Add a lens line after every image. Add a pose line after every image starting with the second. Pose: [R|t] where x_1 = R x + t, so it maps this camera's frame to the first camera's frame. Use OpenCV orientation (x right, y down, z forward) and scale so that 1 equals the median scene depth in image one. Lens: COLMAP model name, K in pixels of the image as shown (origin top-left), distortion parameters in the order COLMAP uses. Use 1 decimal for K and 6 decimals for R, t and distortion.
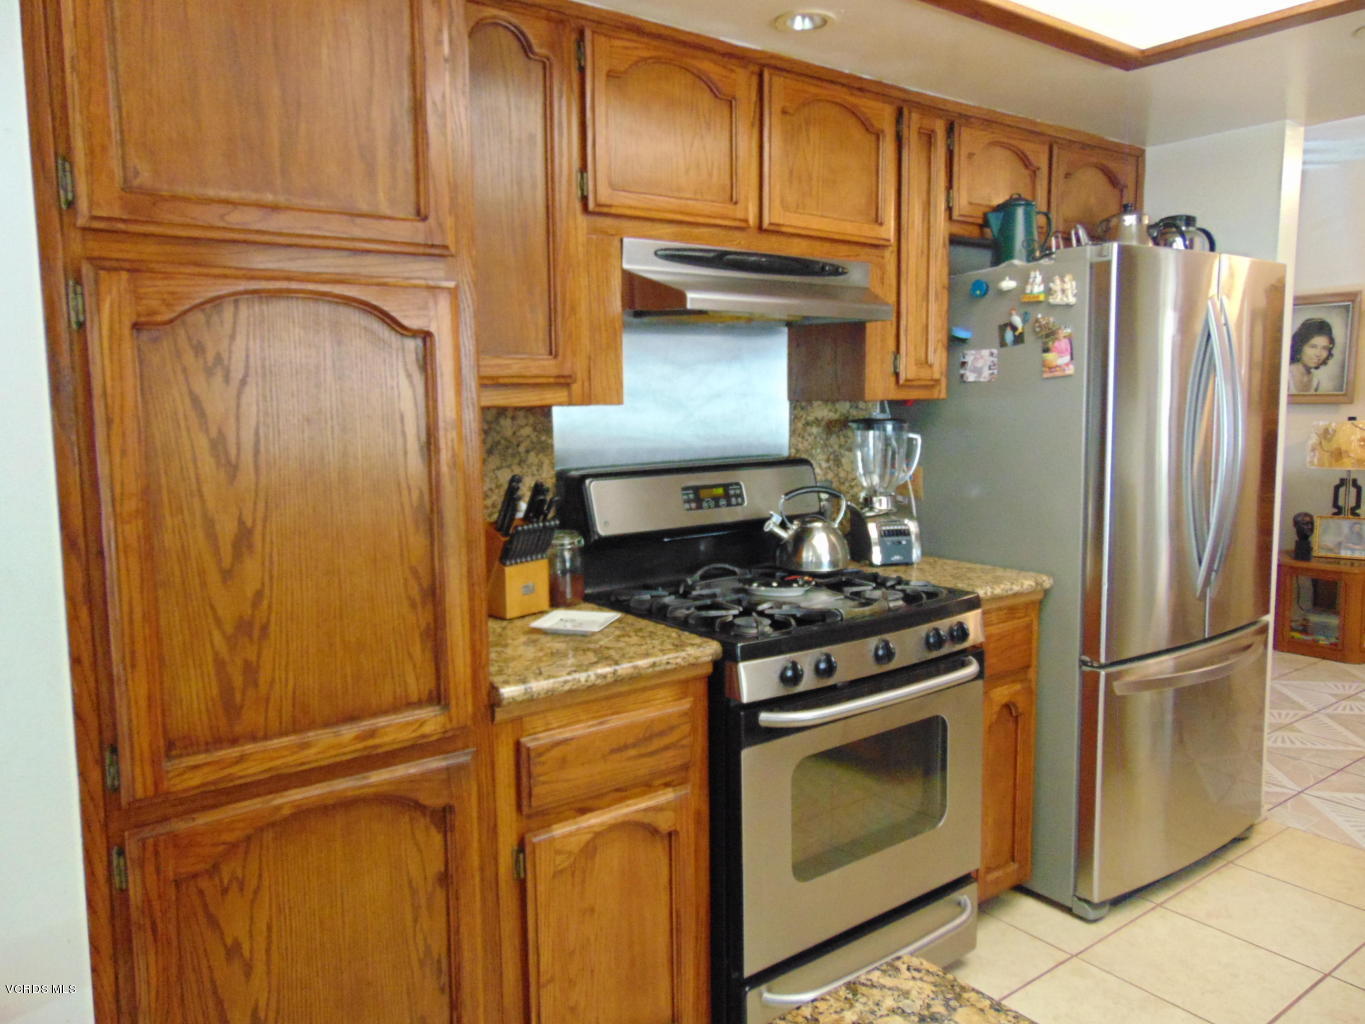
lens RADIAL K [[1021.3, 0, 684.4], [0, 1021.3, 507.6], [0, 0, 1]] dist [-0.026489, 0.049291]
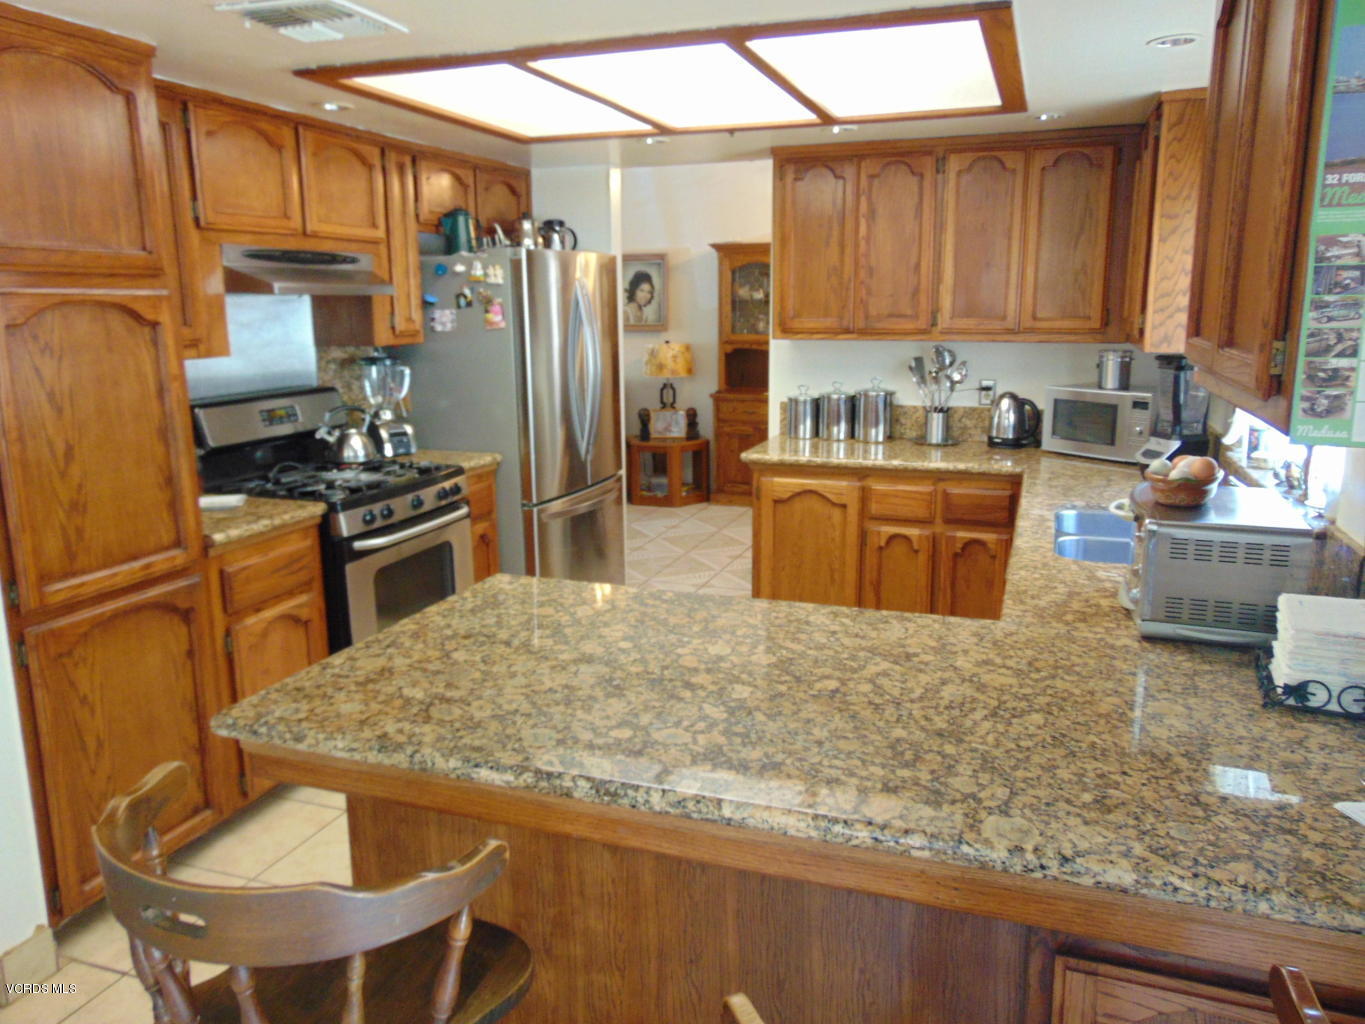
lens RADIAL K [[1021.3, 0, 677.5], [0, 1021.3, 511.4], [0, 0, 1]] dist [-0.026489, 0.049291]
pose [[0.842152, -0.106107, 0.528698, -0.282296], [0.060395, 0.992840, 0.103057, 0.008711], [-0.535848, -0.054859, 0.842530, -0.543041]]
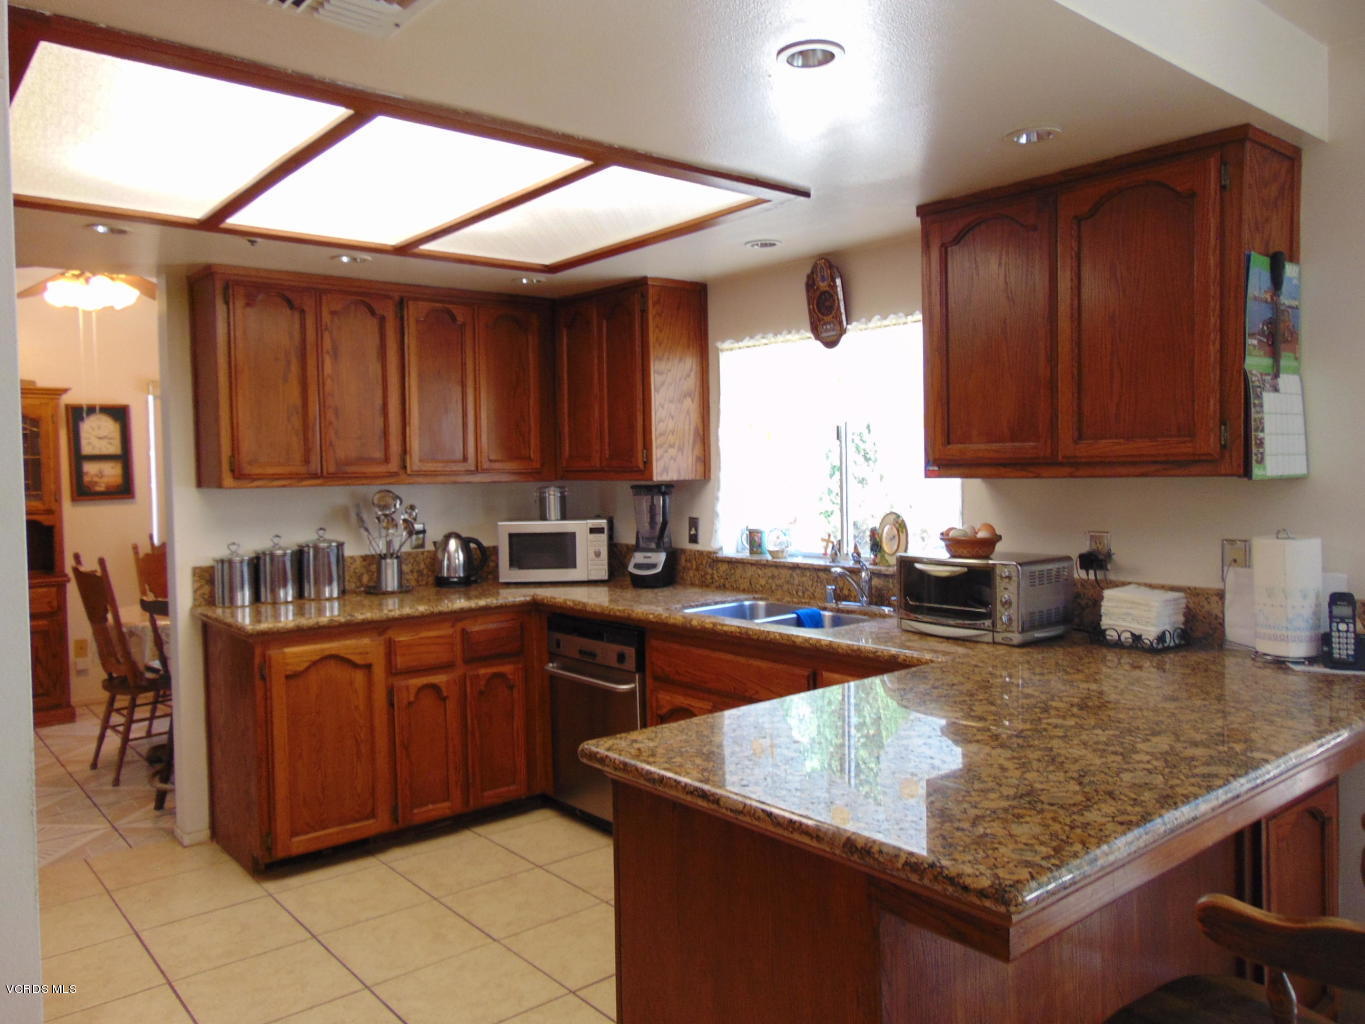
lens RADIAL K [[1021.3, 0, 677.2], [0, 1021.3, 511.5], [0, 0, 1]] dist [-0.026489, 0.049291]
pose [[-0.044022, -0.030182, 0.998575, -1.033459], [0.133088, 0.990457, 0.035803, -0.063139], [-0.990126, 0.134474, -0.039585, 1.104179]]
